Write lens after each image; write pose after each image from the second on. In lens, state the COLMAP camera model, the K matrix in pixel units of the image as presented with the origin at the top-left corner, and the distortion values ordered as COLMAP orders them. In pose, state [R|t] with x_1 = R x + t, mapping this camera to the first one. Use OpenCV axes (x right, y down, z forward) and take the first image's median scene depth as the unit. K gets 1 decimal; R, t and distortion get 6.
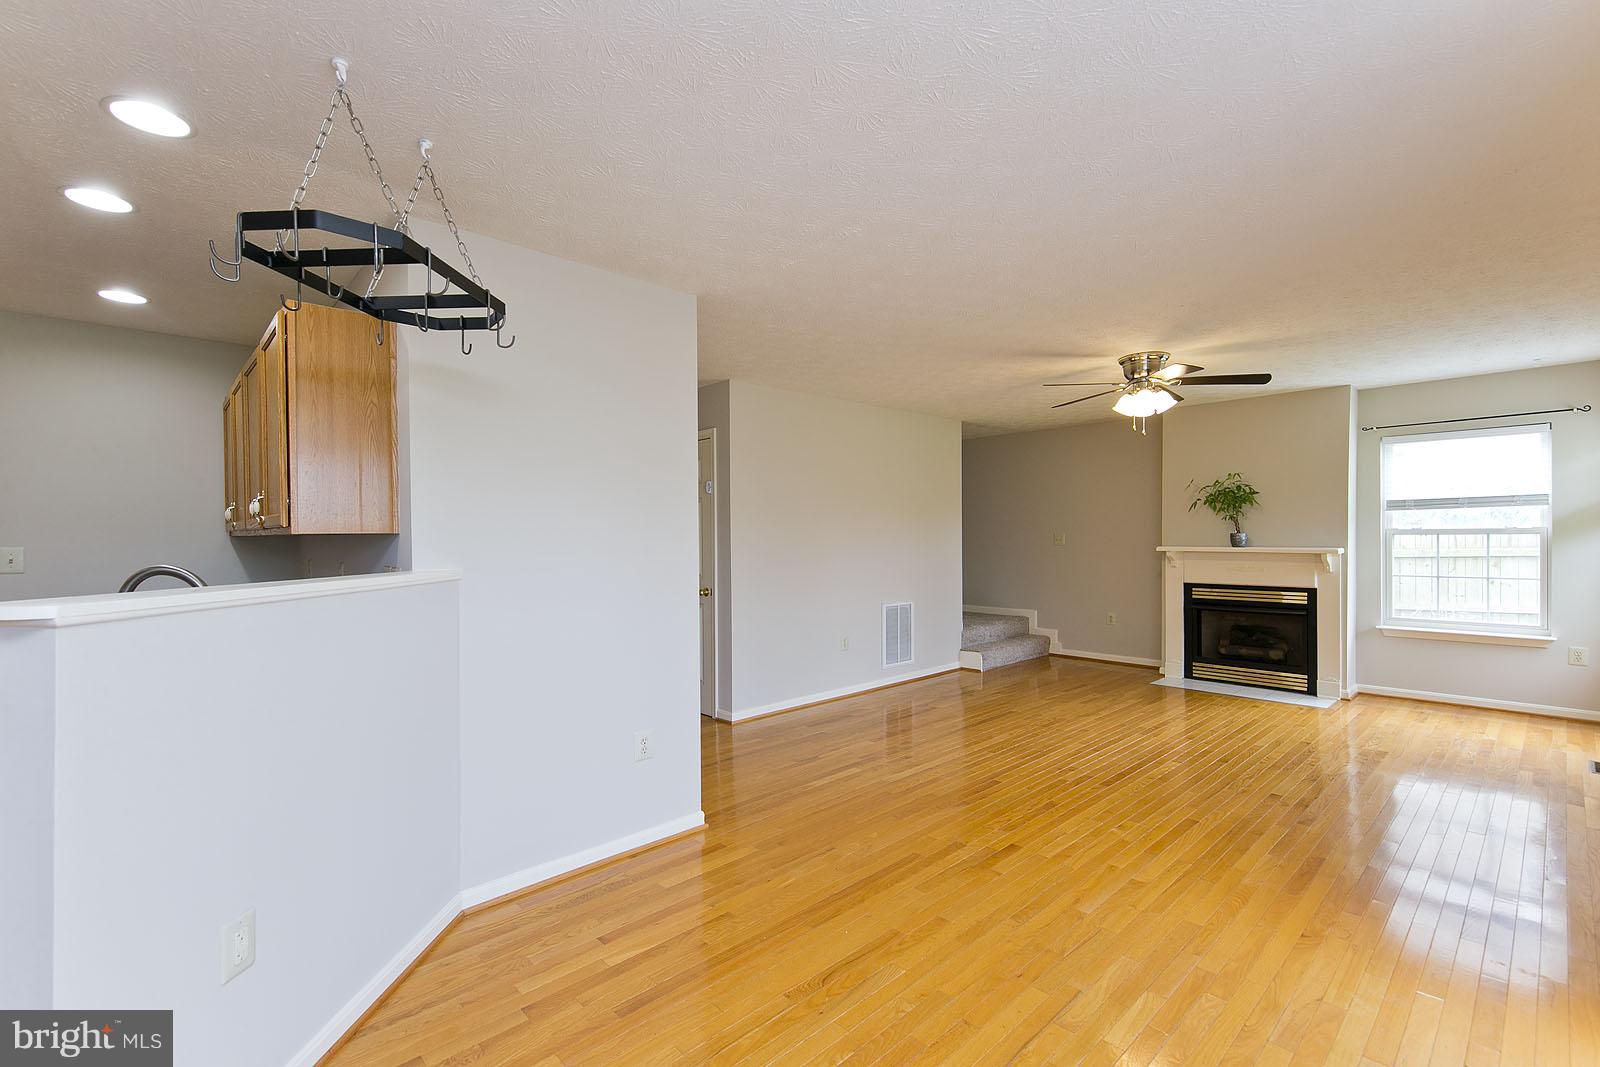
lens RADIAL K [[709.2, 0, 778.2], [0, 709.2, 542.1], [0, 0, 1]] dist [0.017173, -0.001289]
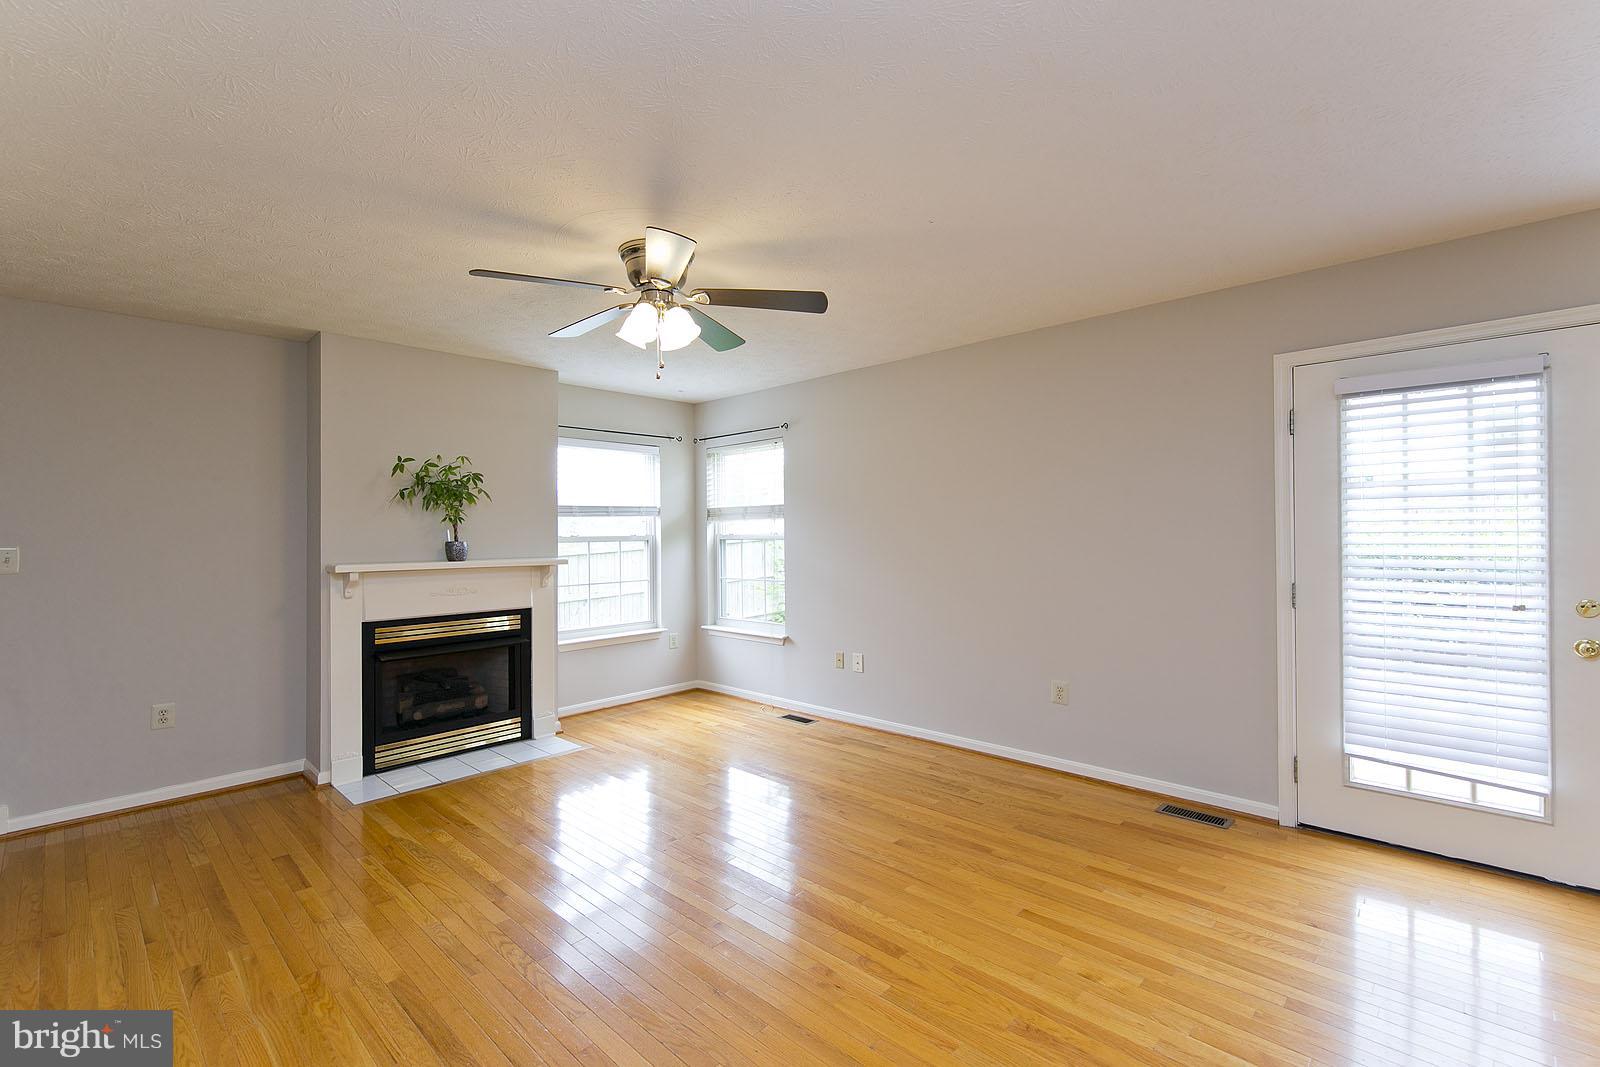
lens RADIAL K [[709.2, 0, 810.3], [0, 709.2, 525.8], [0, 0, 1]] dist [0.017173, -0.001289]
pose [[-0.092234, 0.020466, 0.995527, -0.097325], [0.022611, 0.999574, -0.018454, -0.007549], [-0.995481, 0.020808, -0.092657, 0.753262]]
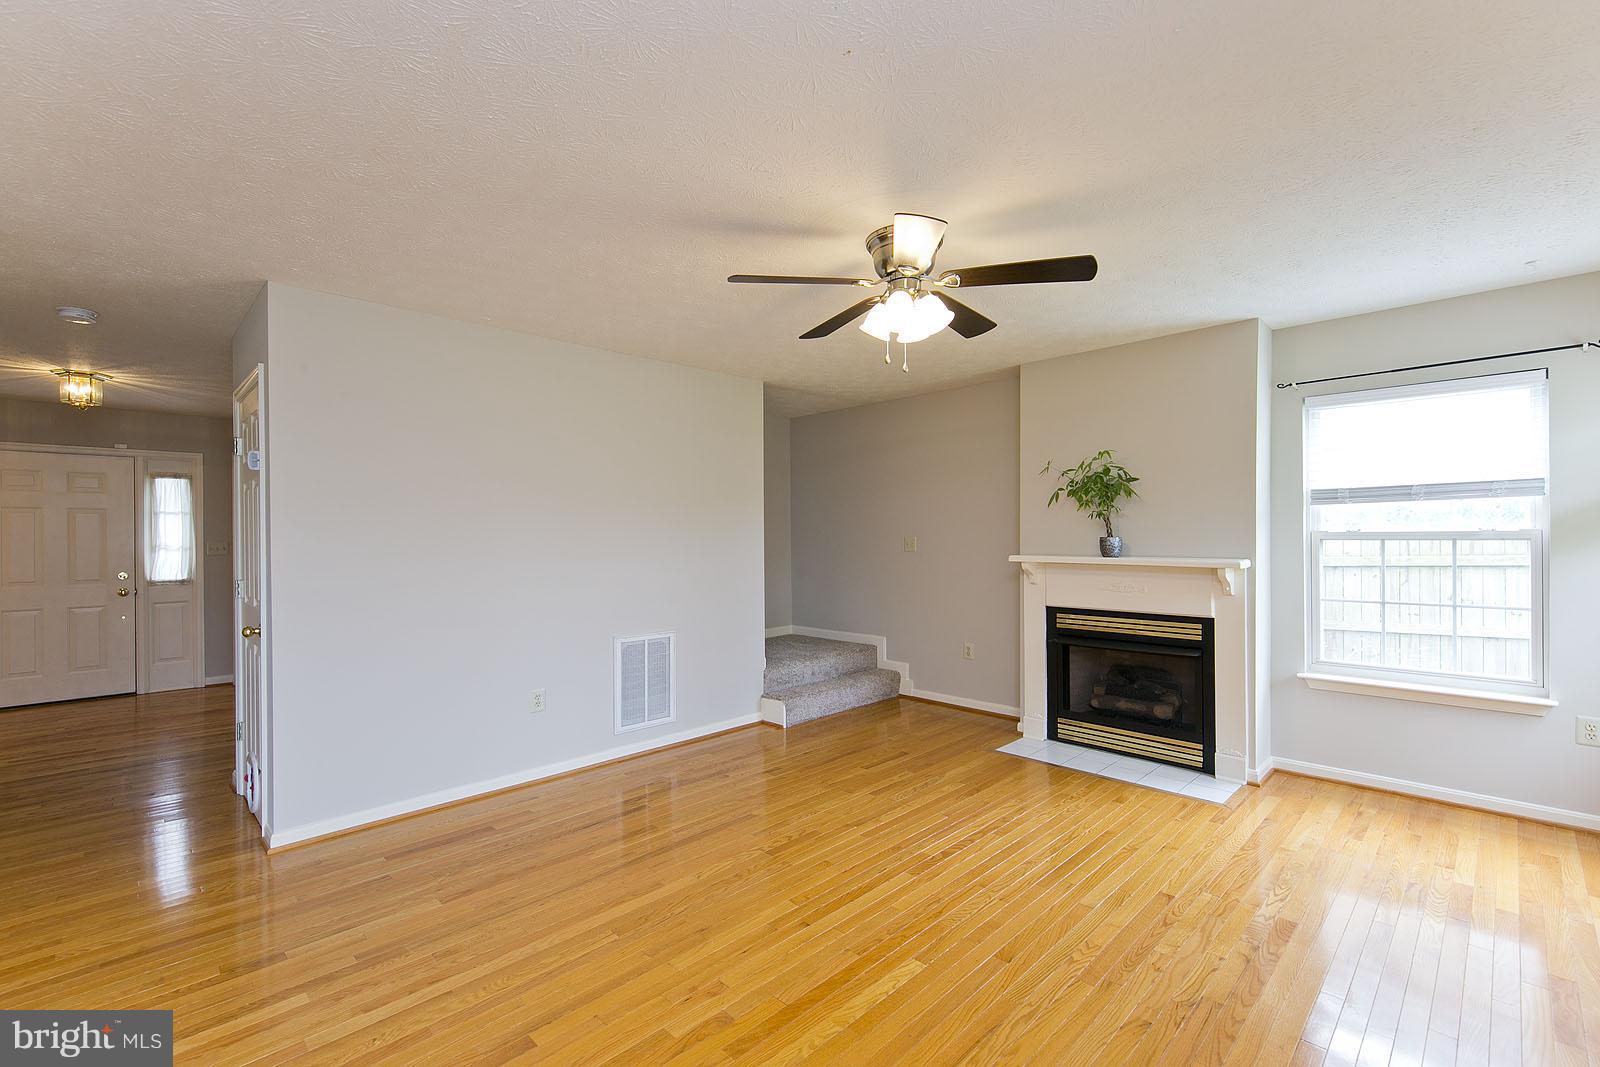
lens RADIAL K [[709.2, 0, 795.9], [0, 709.2, 538.0], [0, 0, 1]] dist [0.017173, -0.001289]
pose [[0.998812, 0.002112, 0.048678, 0.319736], [-0.001745, 0.999970, -0.007576, -0.006081], [-0.048692, 0.007482, 0.998786, 0.338396]]
